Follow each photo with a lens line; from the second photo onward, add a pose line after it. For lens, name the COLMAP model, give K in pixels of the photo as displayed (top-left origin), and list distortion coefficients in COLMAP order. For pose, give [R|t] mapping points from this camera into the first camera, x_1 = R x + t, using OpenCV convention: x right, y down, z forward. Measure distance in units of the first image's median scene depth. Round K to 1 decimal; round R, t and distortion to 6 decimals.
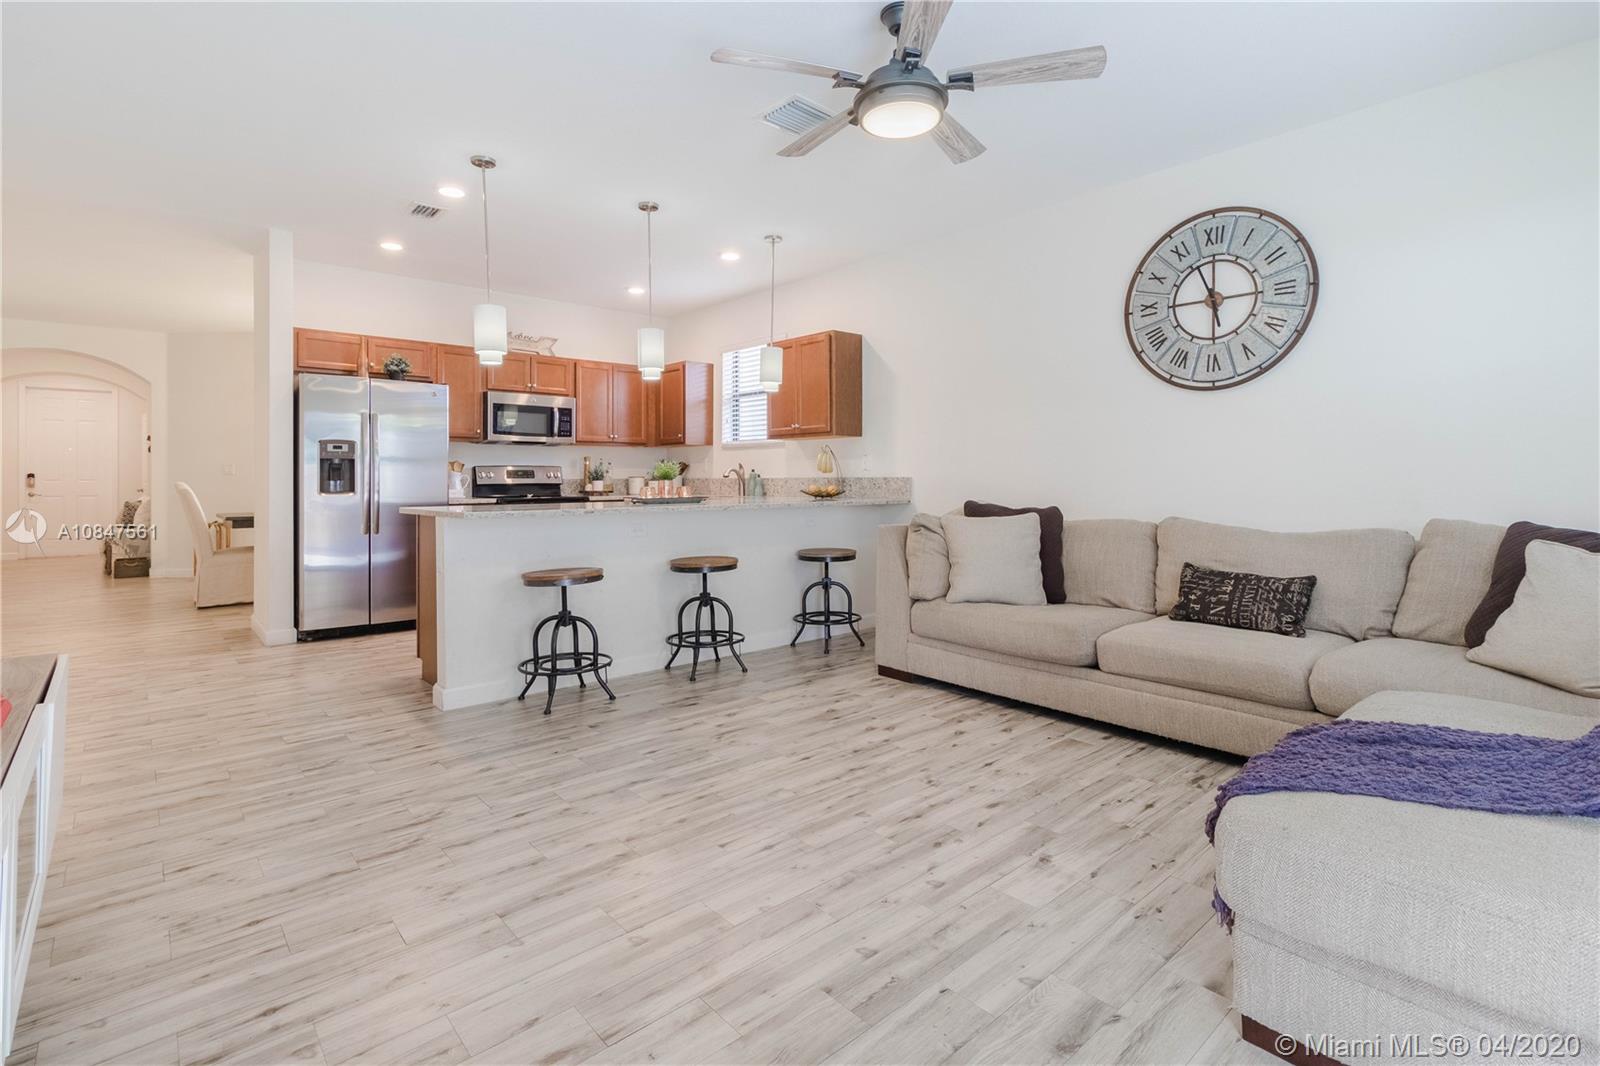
lens RADIAL K [[784.3, 0, 814.6], [0, 784.3, 478.0], [0, 0, 1]] dist [0.004014, 0.000502]
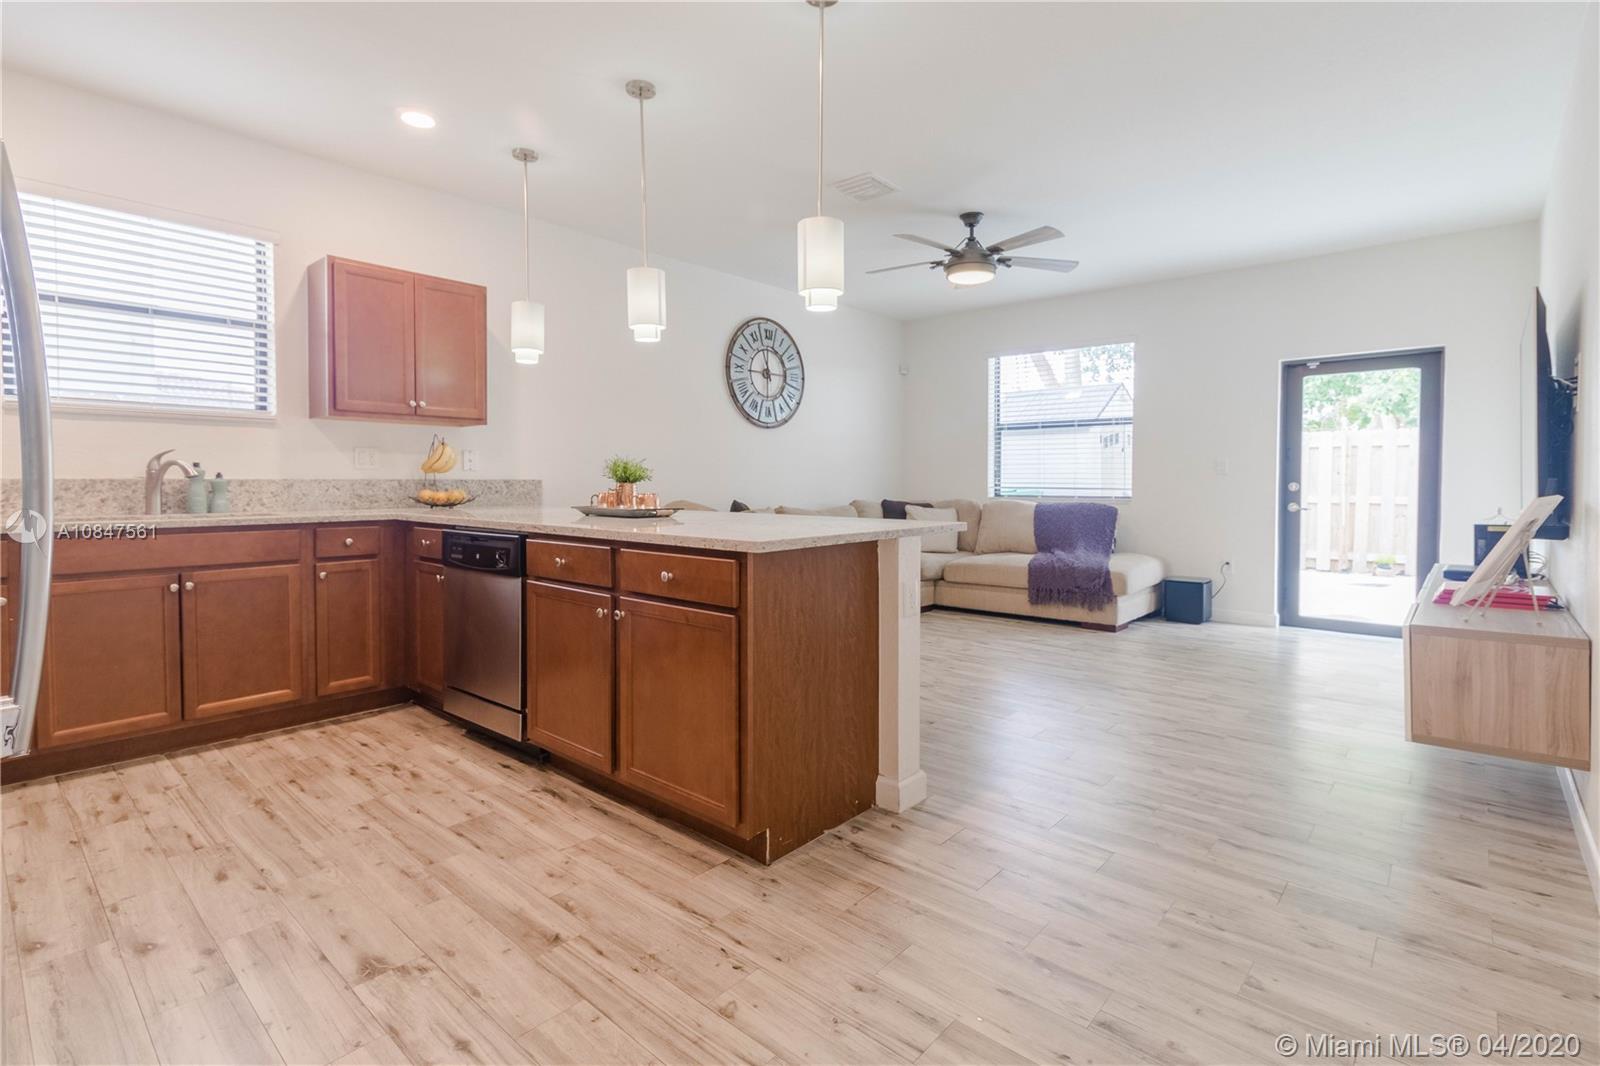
lens RADIAL K [[736.4, 0, 815.7], [0, 736.4, 512.4], [0, 0, 1]] dist [0.004194, 0.000397]
pose [[-0.124910, -0.039976, 0.991362, -0.996426], [-0.003187, 0.999199, 0.039890, 0.001706], [-0.992163, 0.001823, -0.124937, 1.042740]]
